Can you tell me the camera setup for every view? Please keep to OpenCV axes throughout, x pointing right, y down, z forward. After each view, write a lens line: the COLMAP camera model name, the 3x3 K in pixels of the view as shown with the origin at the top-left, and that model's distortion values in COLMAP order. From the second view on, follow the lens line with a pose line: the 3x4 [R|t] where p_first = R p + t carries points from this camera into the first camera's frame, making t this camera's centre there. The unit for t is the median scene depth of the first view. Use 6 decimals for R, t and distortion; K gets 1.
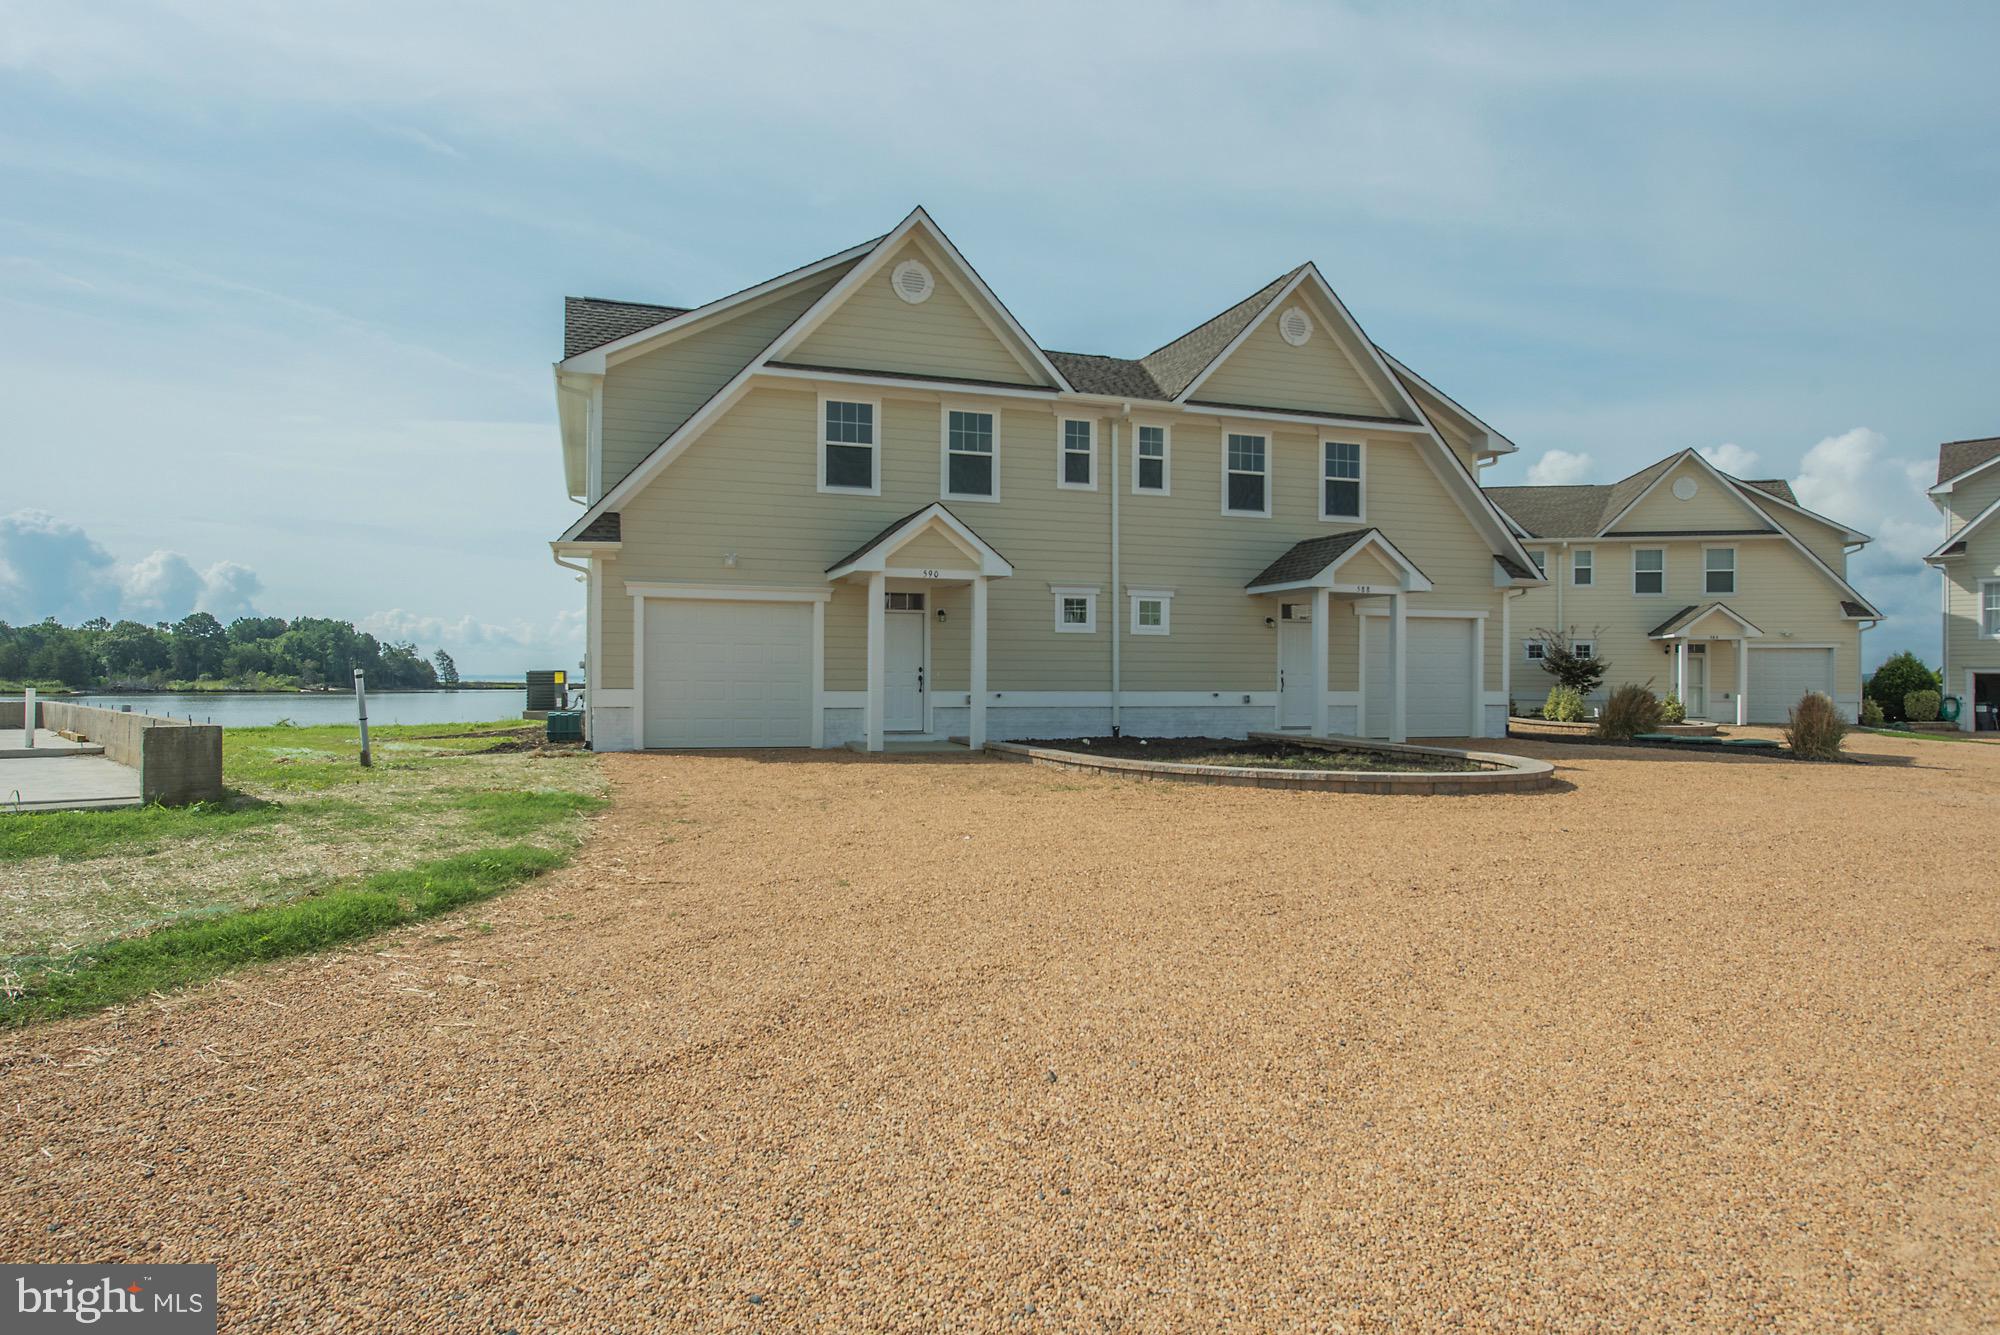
lens RADIAL K [[1211.6, 0, 1001.2], [0, 1211.6, 674.4], [0, 0, 1]] dist [-0.005342, -0.000566]
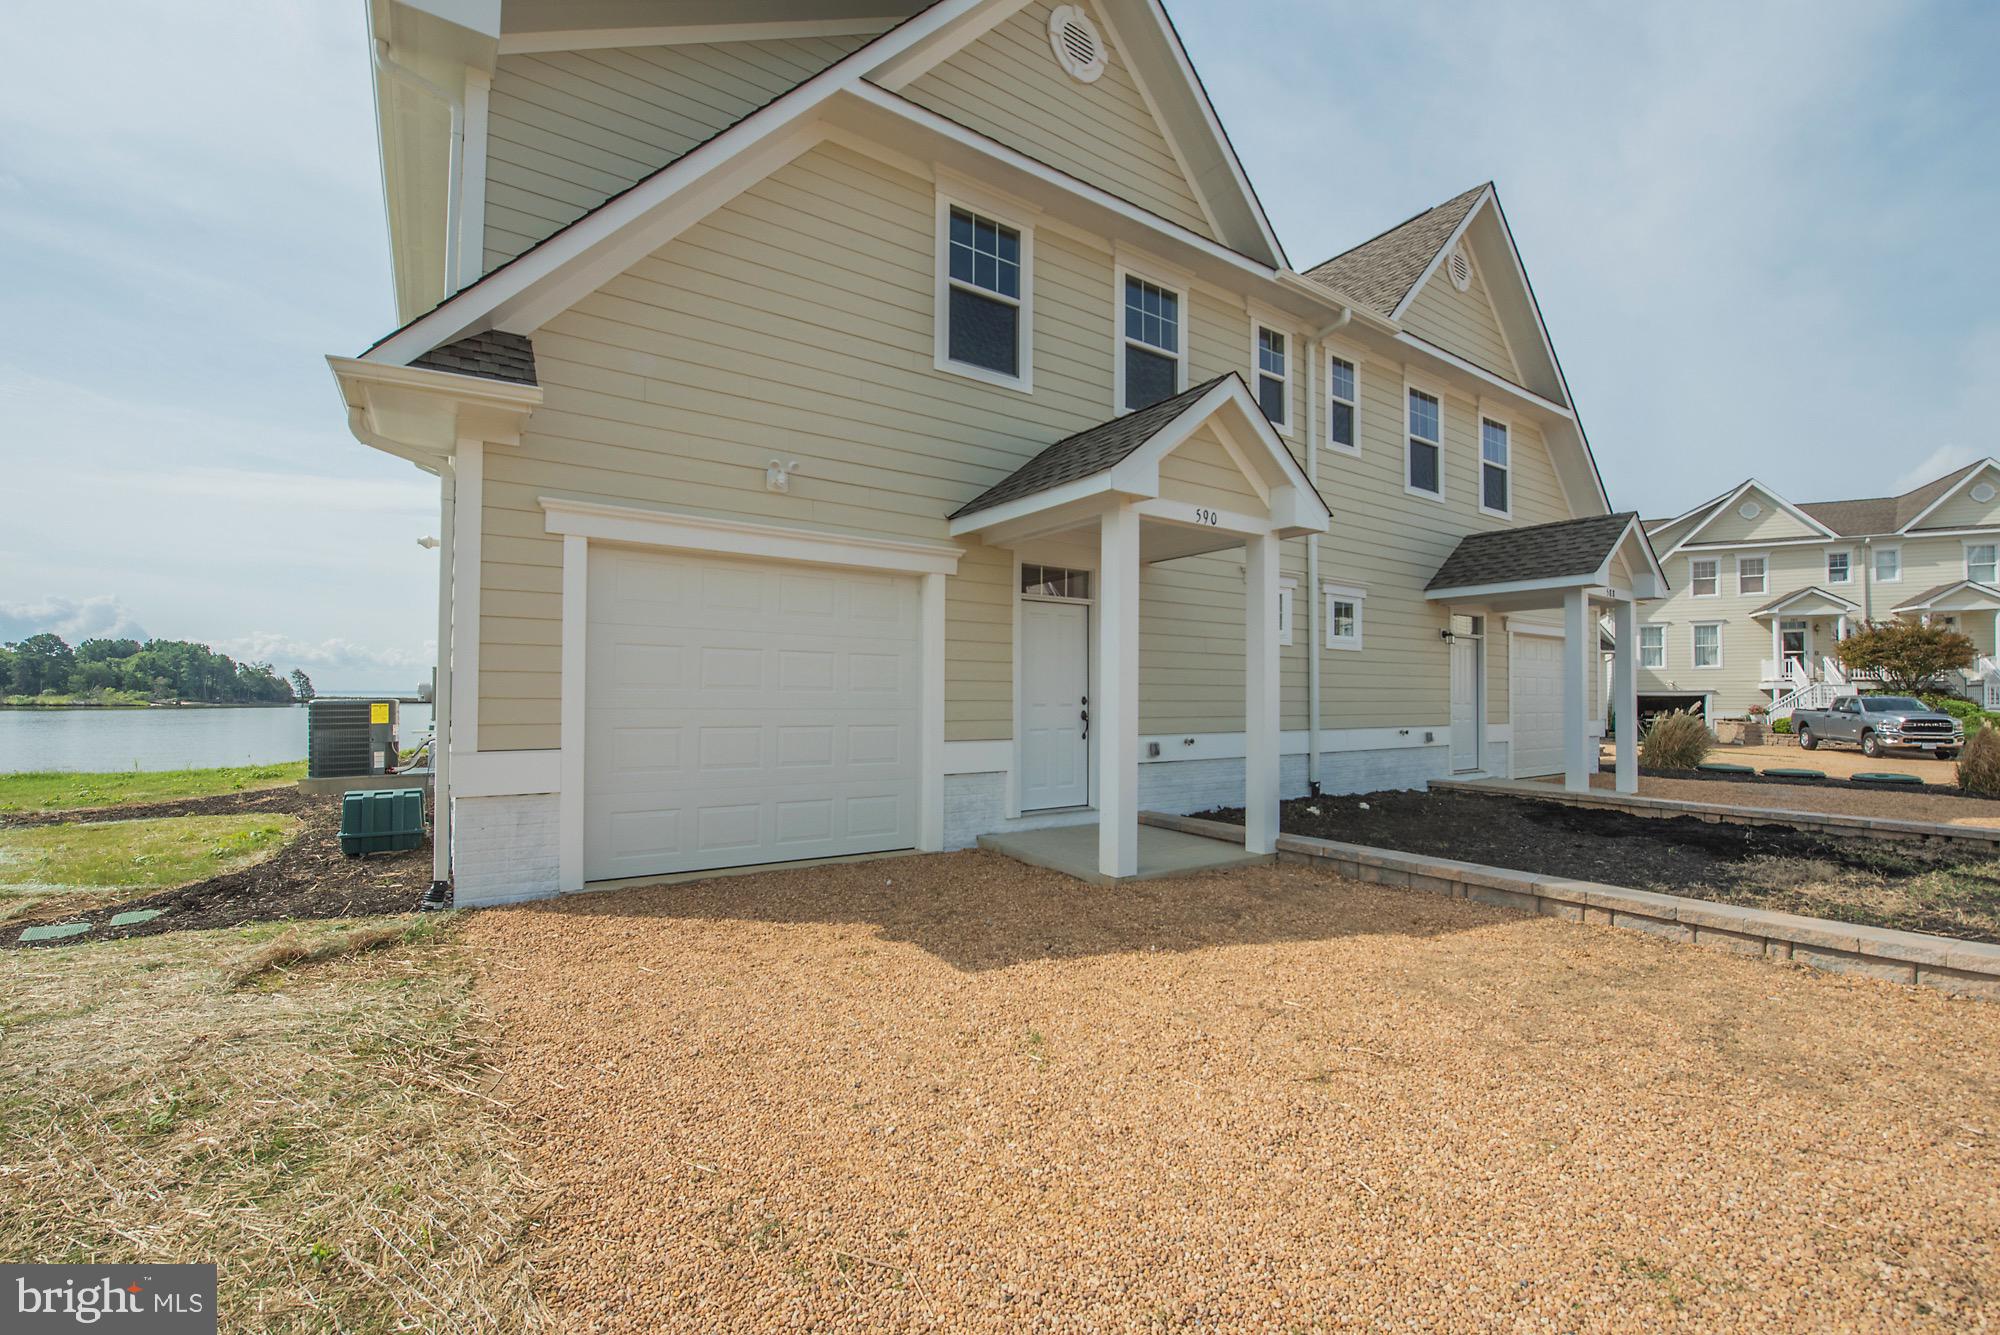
lens RADIAL K [[851.9, 0, 1008.9], [0, 851.9, 678.8], [0, 0, 1]] dist [-0.022301, 0.000092]
pose [[0.964750, 0.005865, 0.263104, -0.195344], [-0.002012, 0.999887, -0.014912, -0.007765], [-0.263161, 0.013857, 0.964652, 0.569414]]
